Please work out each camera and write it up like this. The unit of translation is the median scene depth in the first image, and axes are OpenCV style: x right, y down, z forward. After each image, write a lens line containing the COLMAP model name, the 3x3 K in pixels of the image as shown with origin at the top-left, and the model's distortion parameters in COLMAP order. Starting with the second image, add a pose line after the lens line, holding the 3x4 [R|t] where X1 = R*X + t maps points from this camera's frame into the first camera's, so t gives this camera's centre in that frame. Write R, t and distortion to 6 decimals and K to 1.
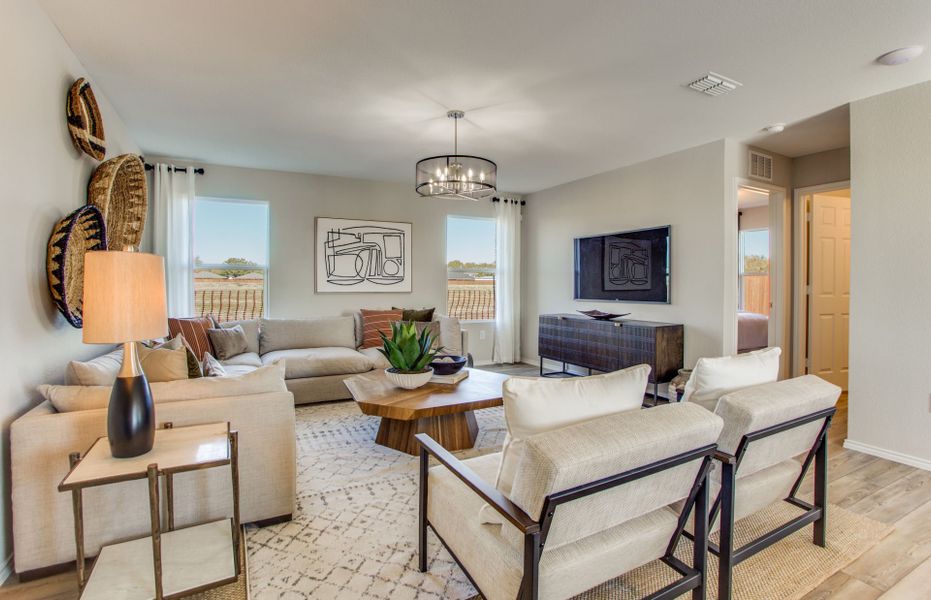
lens RADIAL K [[446.0, 0, 446.4], [0, 446.0, 289.8], [0, 0, 1]] dist [-0.028482, 0.007004]
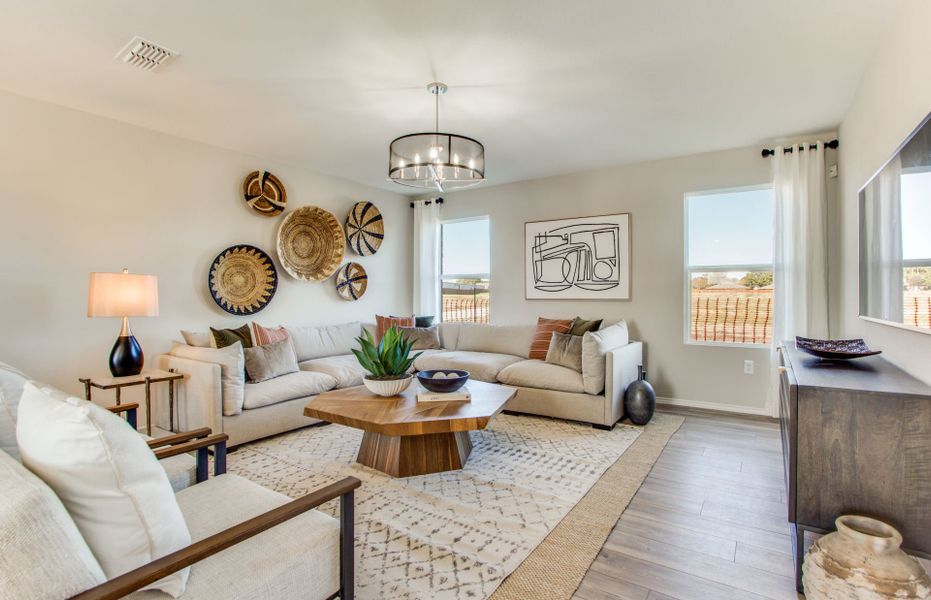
lens RADIAL K [[447.8, 0, 477.1], [0, 447.8, 295.8], [0, 0, 1]] dist [-0.038943, 0.004327]
pose [[0.498330, 0.000689, -0.866987, 0.641829], [-0.009666, 0.999942, -0.004761, 0.005674], [0.866933, 0.010753, 0.498308, 0.504309]]
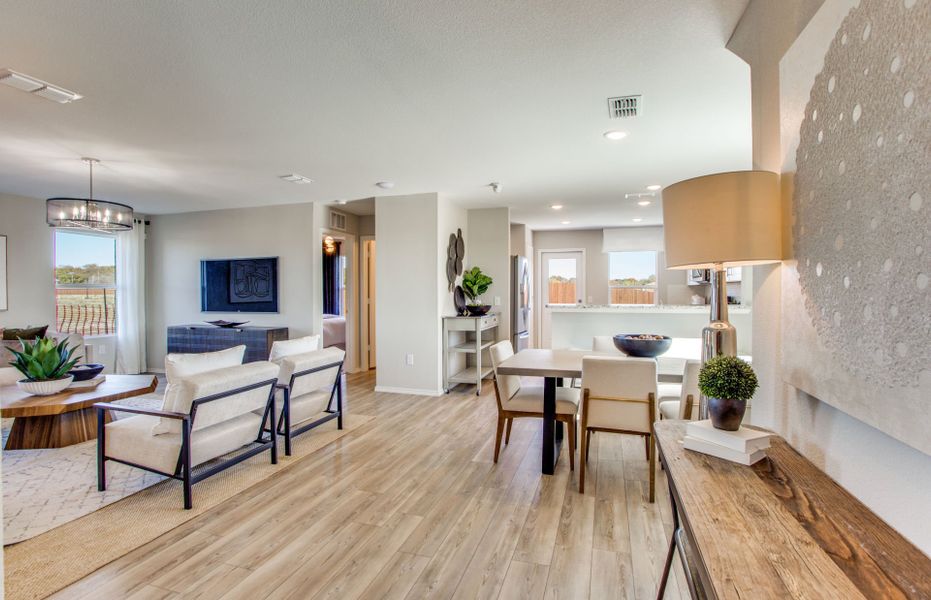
lens RADIAL K [[446.0, 0, 473.1], [0, 446.0, 299.0], [0, 0, 1]] dist [-0.028482, 0.007004]
pose [[0.671339, -0.011963, 0.741054, -0.125668], [0.010385, 0.999923, 0.006734, -0.017201], [-0.741078, 0.003175, 0.671412, -0.415924]]
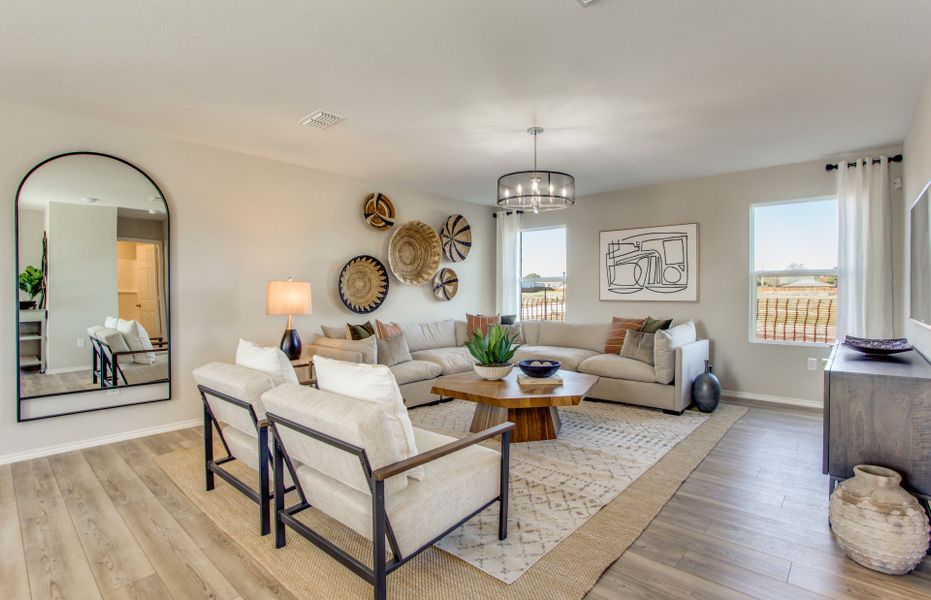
lens RADIAL K [[446.0, 0, 484.8], [0, 446.0, 296.7], [0, 0, 1]] dist [-0.028482, 0.007004]
pose [[0.393223, 0.007455, -0.919413, 0.753713], [-0.011540, 0.999928, 0.003172, -0.003233], [0.919371, 0.009362, 0.393281, 0.376662]]
